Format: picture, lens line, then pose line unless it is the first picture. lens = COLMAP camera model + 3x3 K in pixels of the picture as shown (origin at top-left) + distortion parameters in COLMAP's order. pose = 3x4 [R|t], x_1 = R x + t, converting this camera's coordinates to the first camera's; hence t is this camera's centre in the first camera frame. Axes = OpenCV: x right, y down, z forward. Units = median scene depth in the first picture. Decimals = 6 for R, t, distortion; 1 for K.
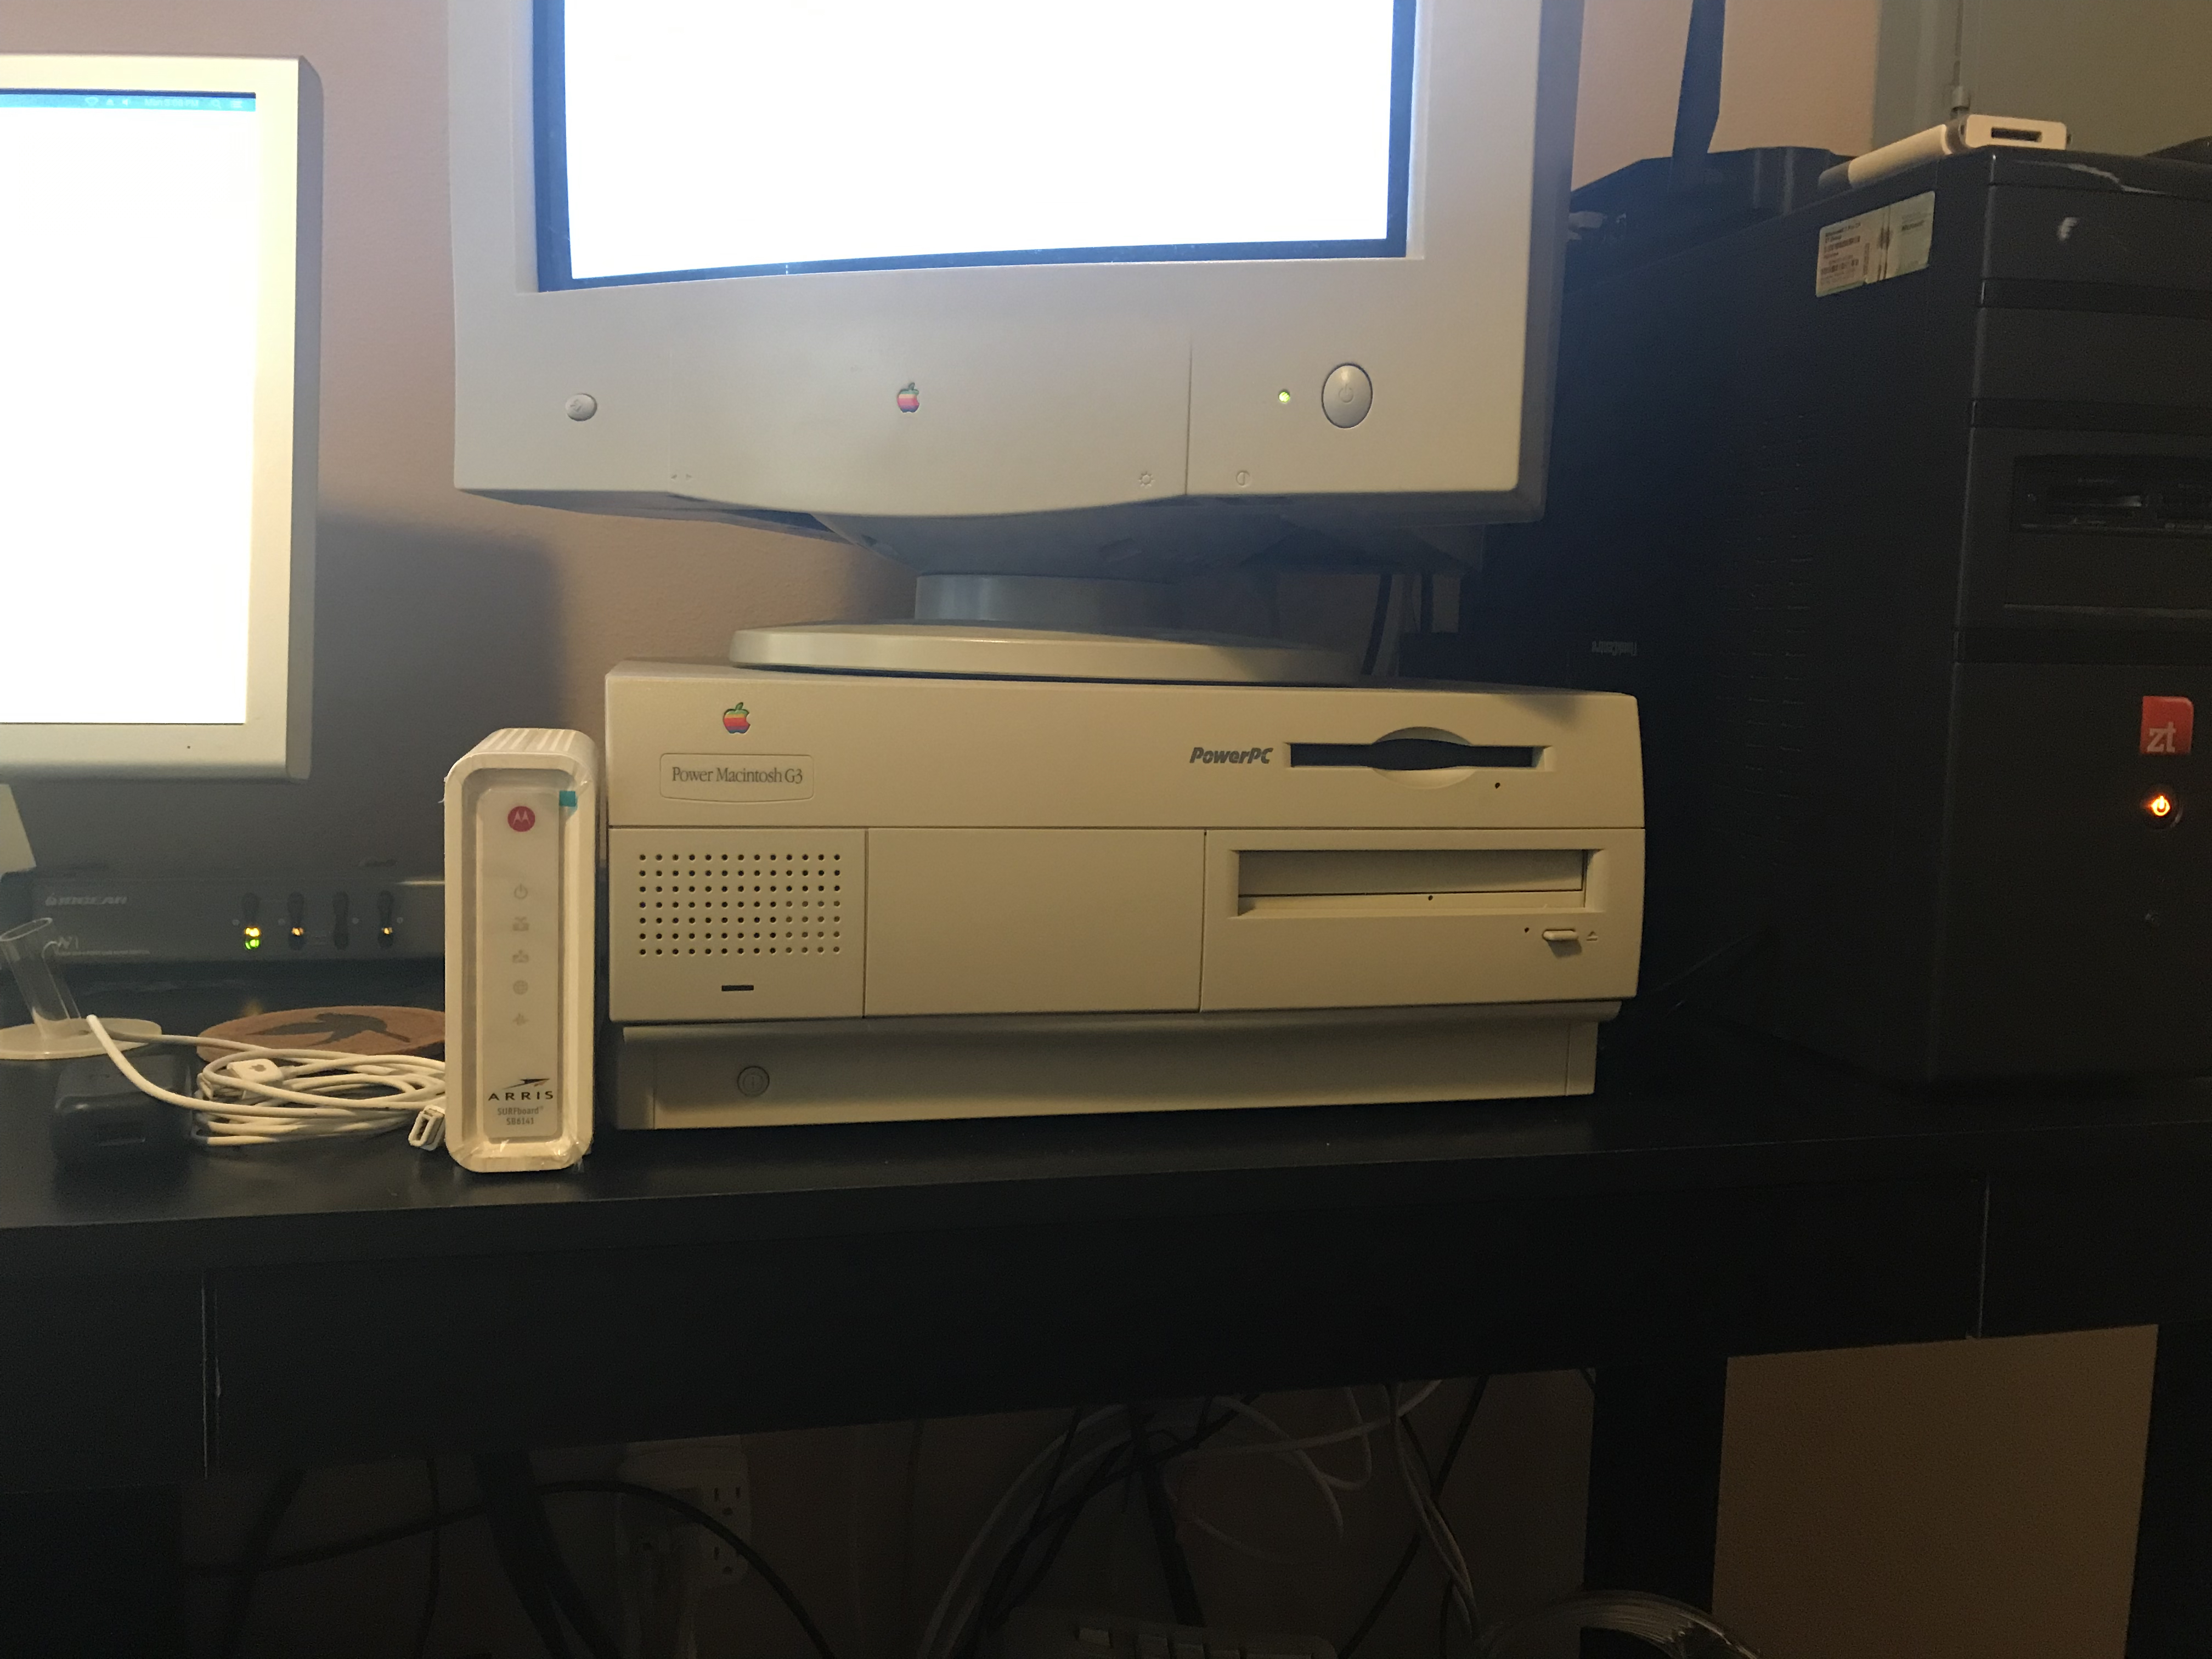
lens RADIAL K [[1799.1, 0, 1115.9], [0, 1799.1, 823.7], [0, 0, 1]] dist [-0.053853, 0.092697]
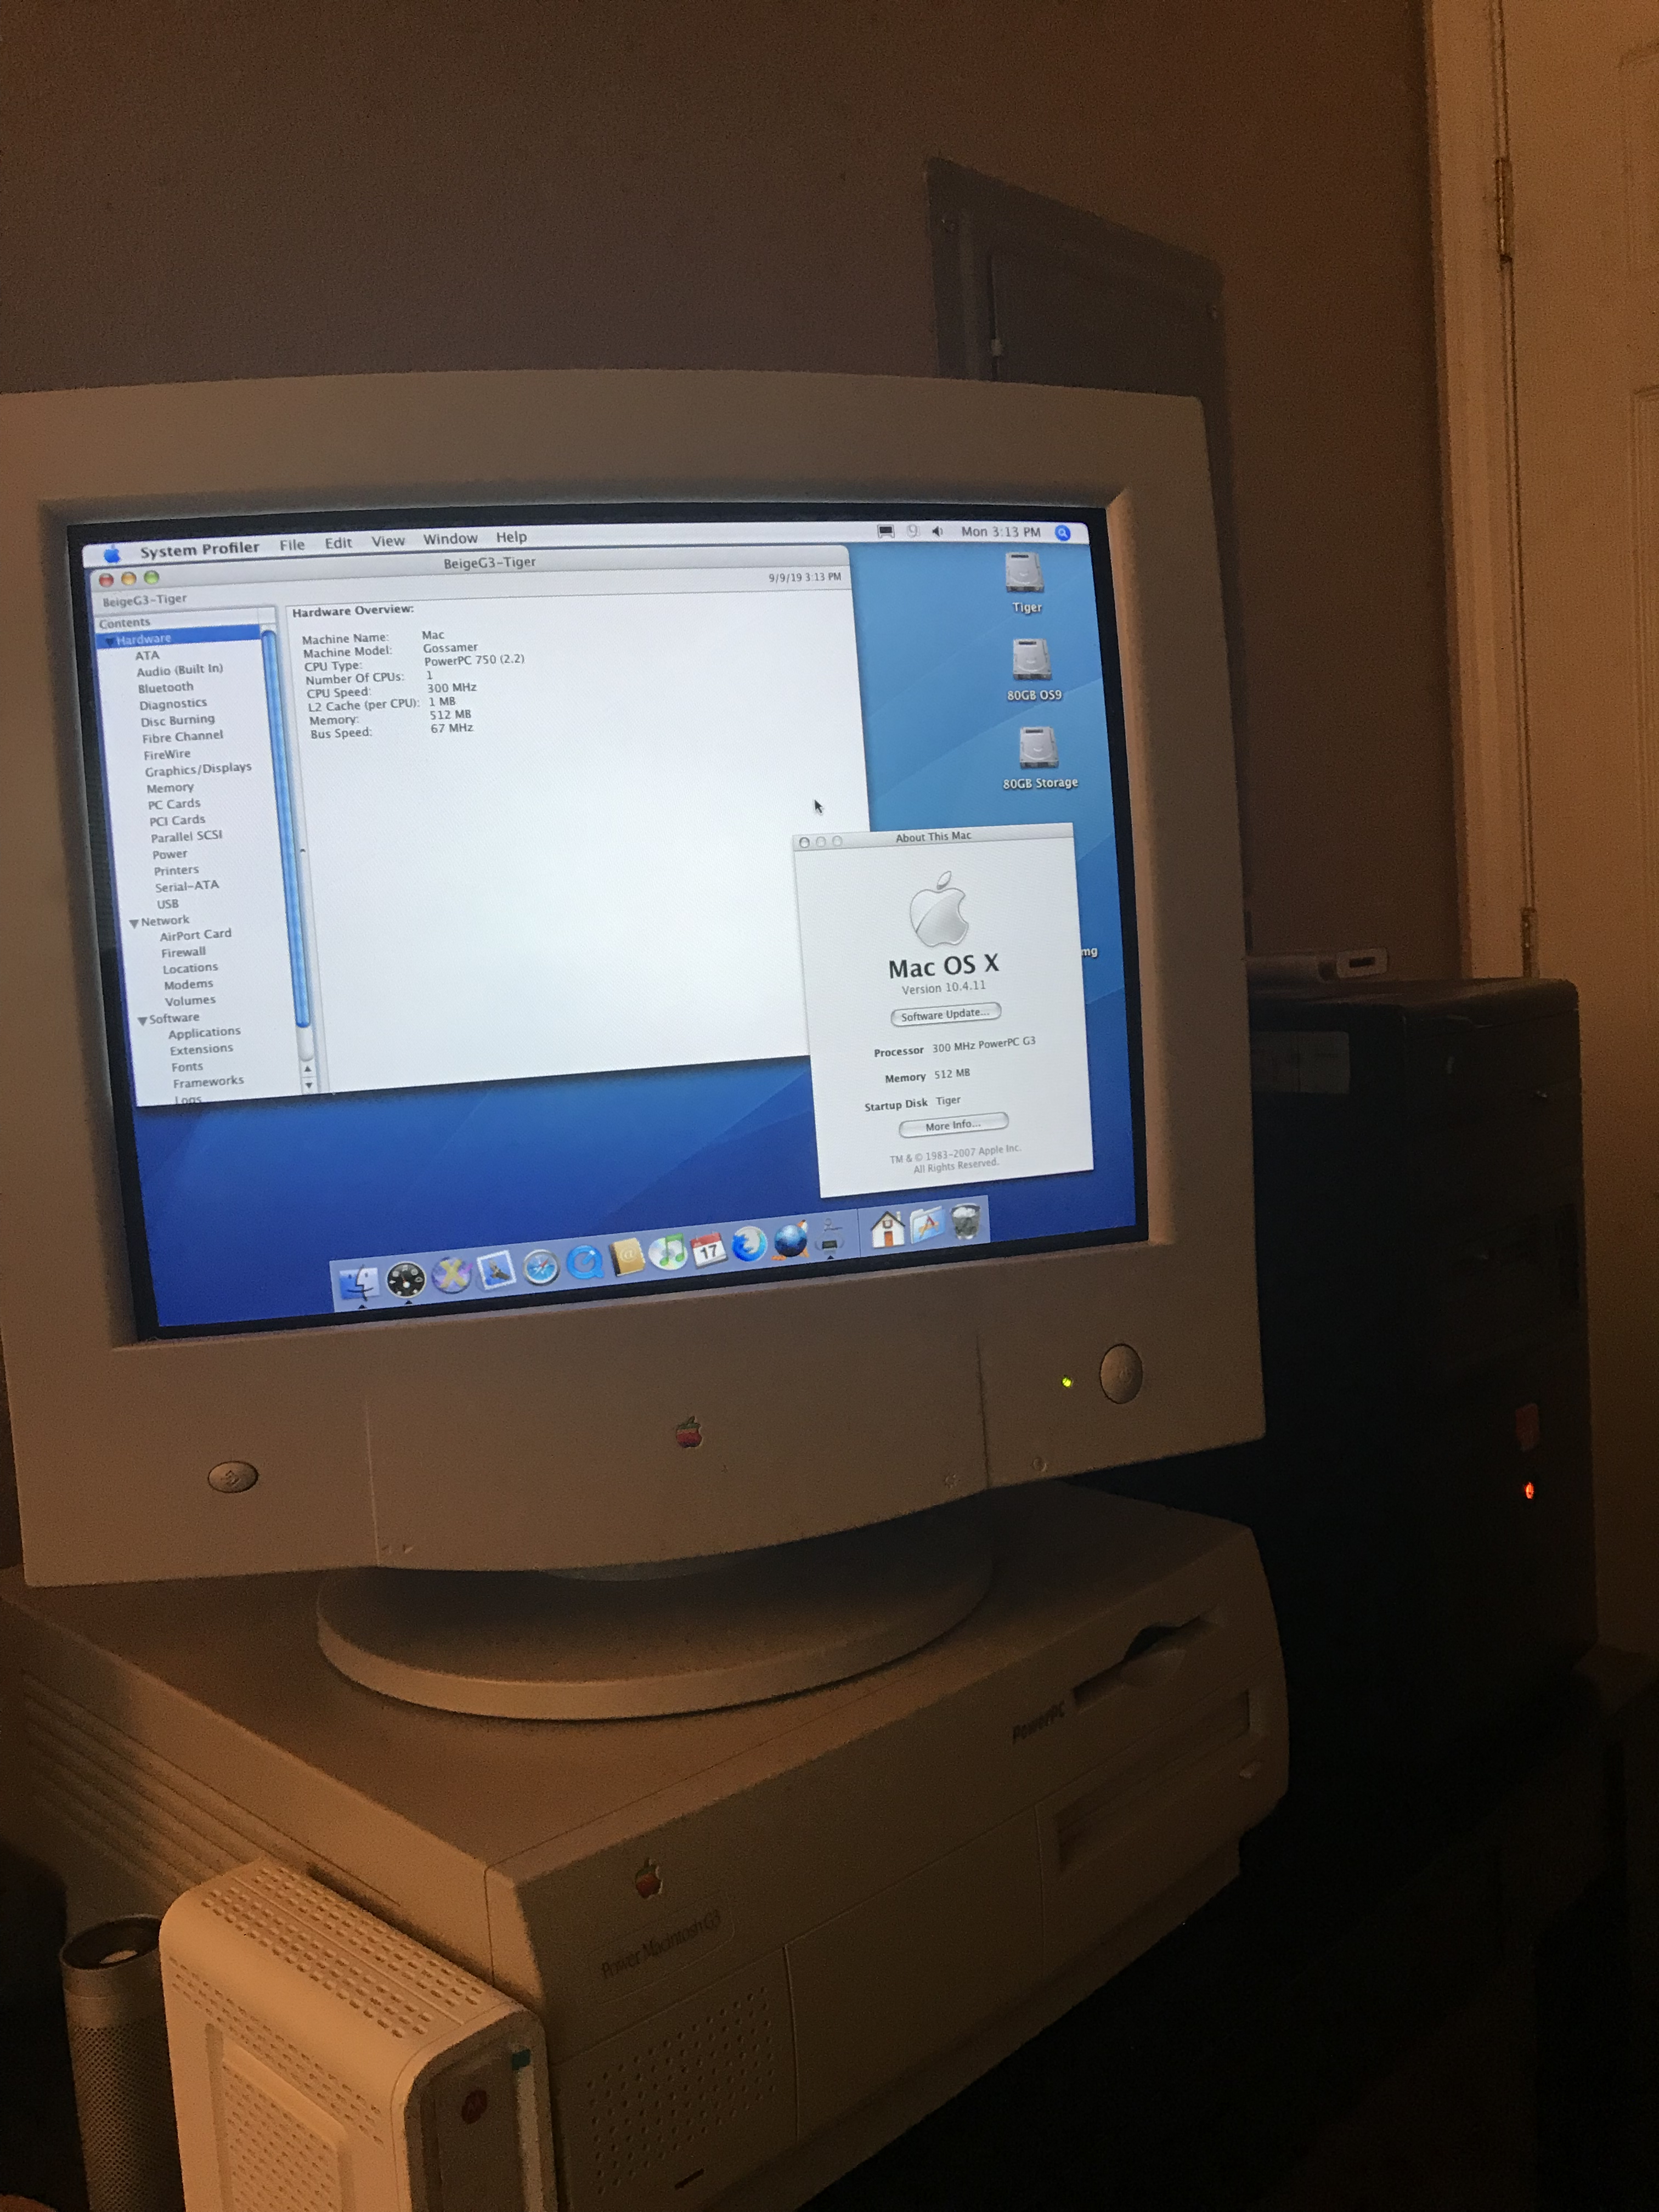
lens RADIAL K [[1778.9, 0, 829.5], [0, 1778.9, 1106.0], [0, 0, 1]] dist [-0.003672, -0.043341]
pose [[0.857279, -0.121480, 0.500315, -0.462471], [0.143430, 0.989645, -0.005471, -0.366872], [-0.494470, 0.076450, 0.865826, 0.153271]]
